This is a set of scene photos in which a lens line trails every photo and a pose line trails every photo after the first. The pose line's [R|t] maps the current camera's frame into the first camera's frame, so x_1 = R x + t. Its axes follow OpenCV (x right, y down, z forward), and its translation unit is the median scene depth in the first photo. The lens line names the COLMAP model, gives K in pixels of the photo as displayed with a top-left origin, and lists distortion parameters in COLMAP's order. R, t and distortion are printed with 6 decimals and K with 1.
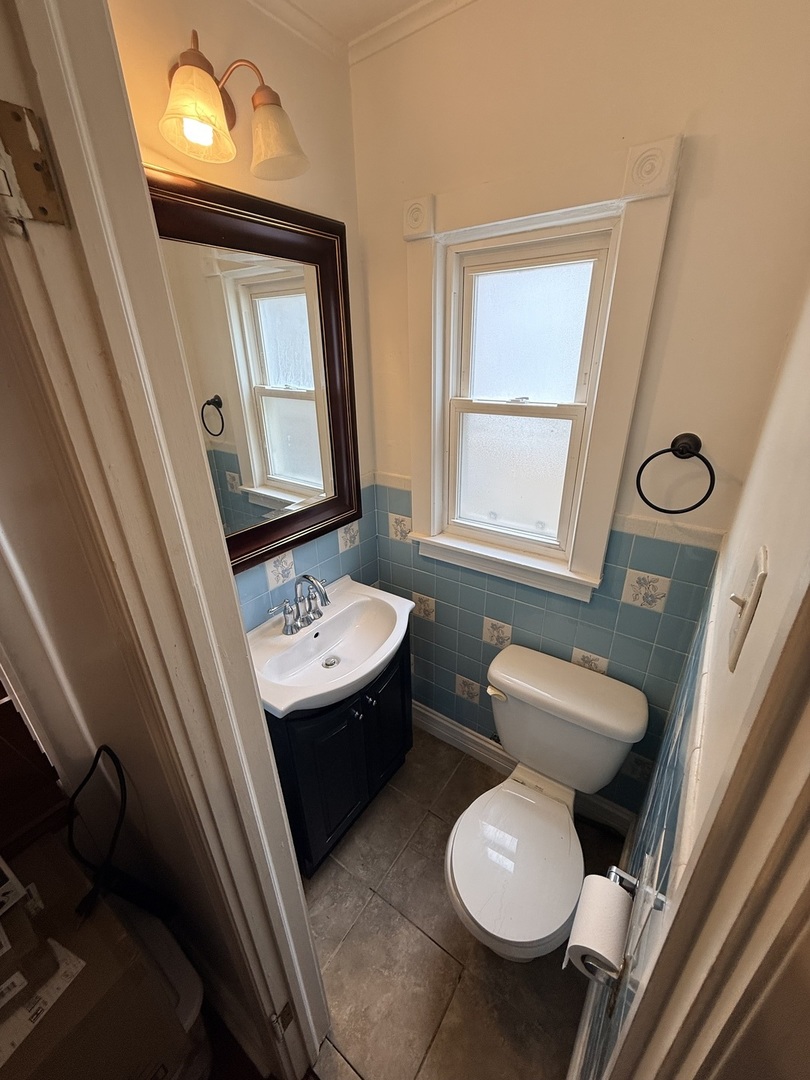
lens RADIAL K [[432.8, 0, 405.0], [0, 432.8, 540.0], [0, 0, 1]] dist [0.001913, 0.000168]
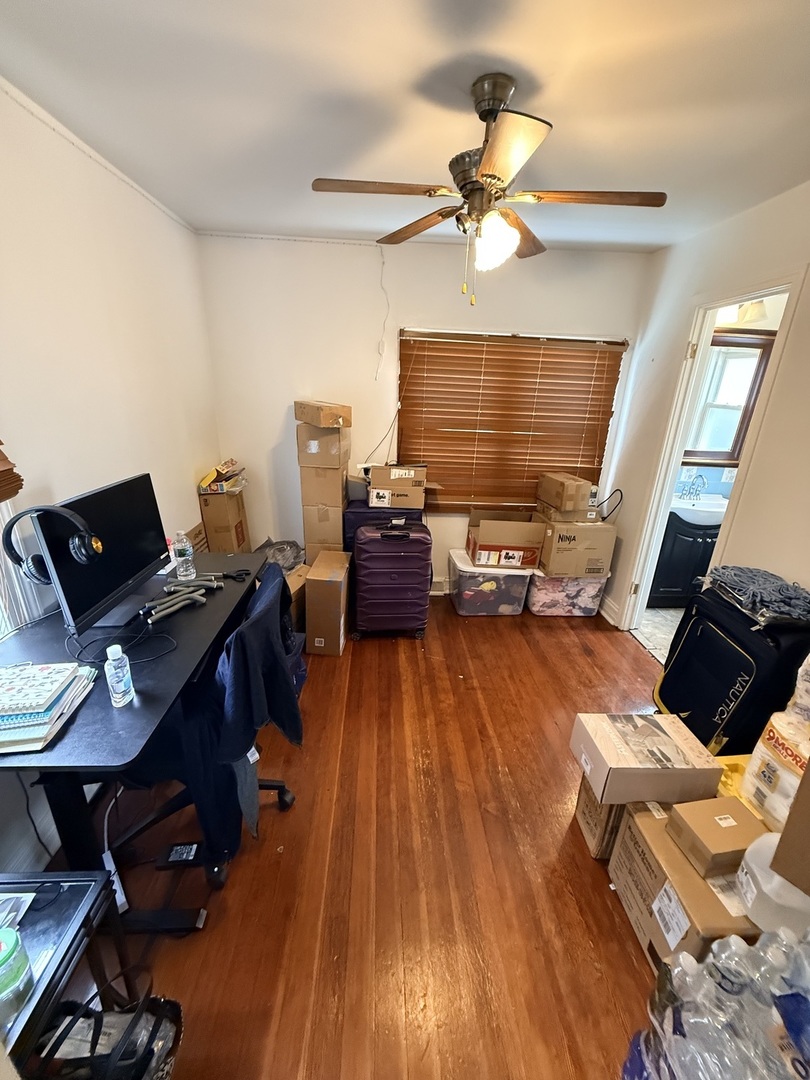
lens RADIAL K [[432.8, 0, 405.0], [0, 432.8, 540.0], [0, 0, 1]] dist [0.001913, 0.000168]
pose [[0.621404, 0.310622, -0.719285, 0.487572], [-0.365914, 0.926838, 0.084132, 0.676776], [0.692794, 0.210916, 0.689602, -1.408250]]
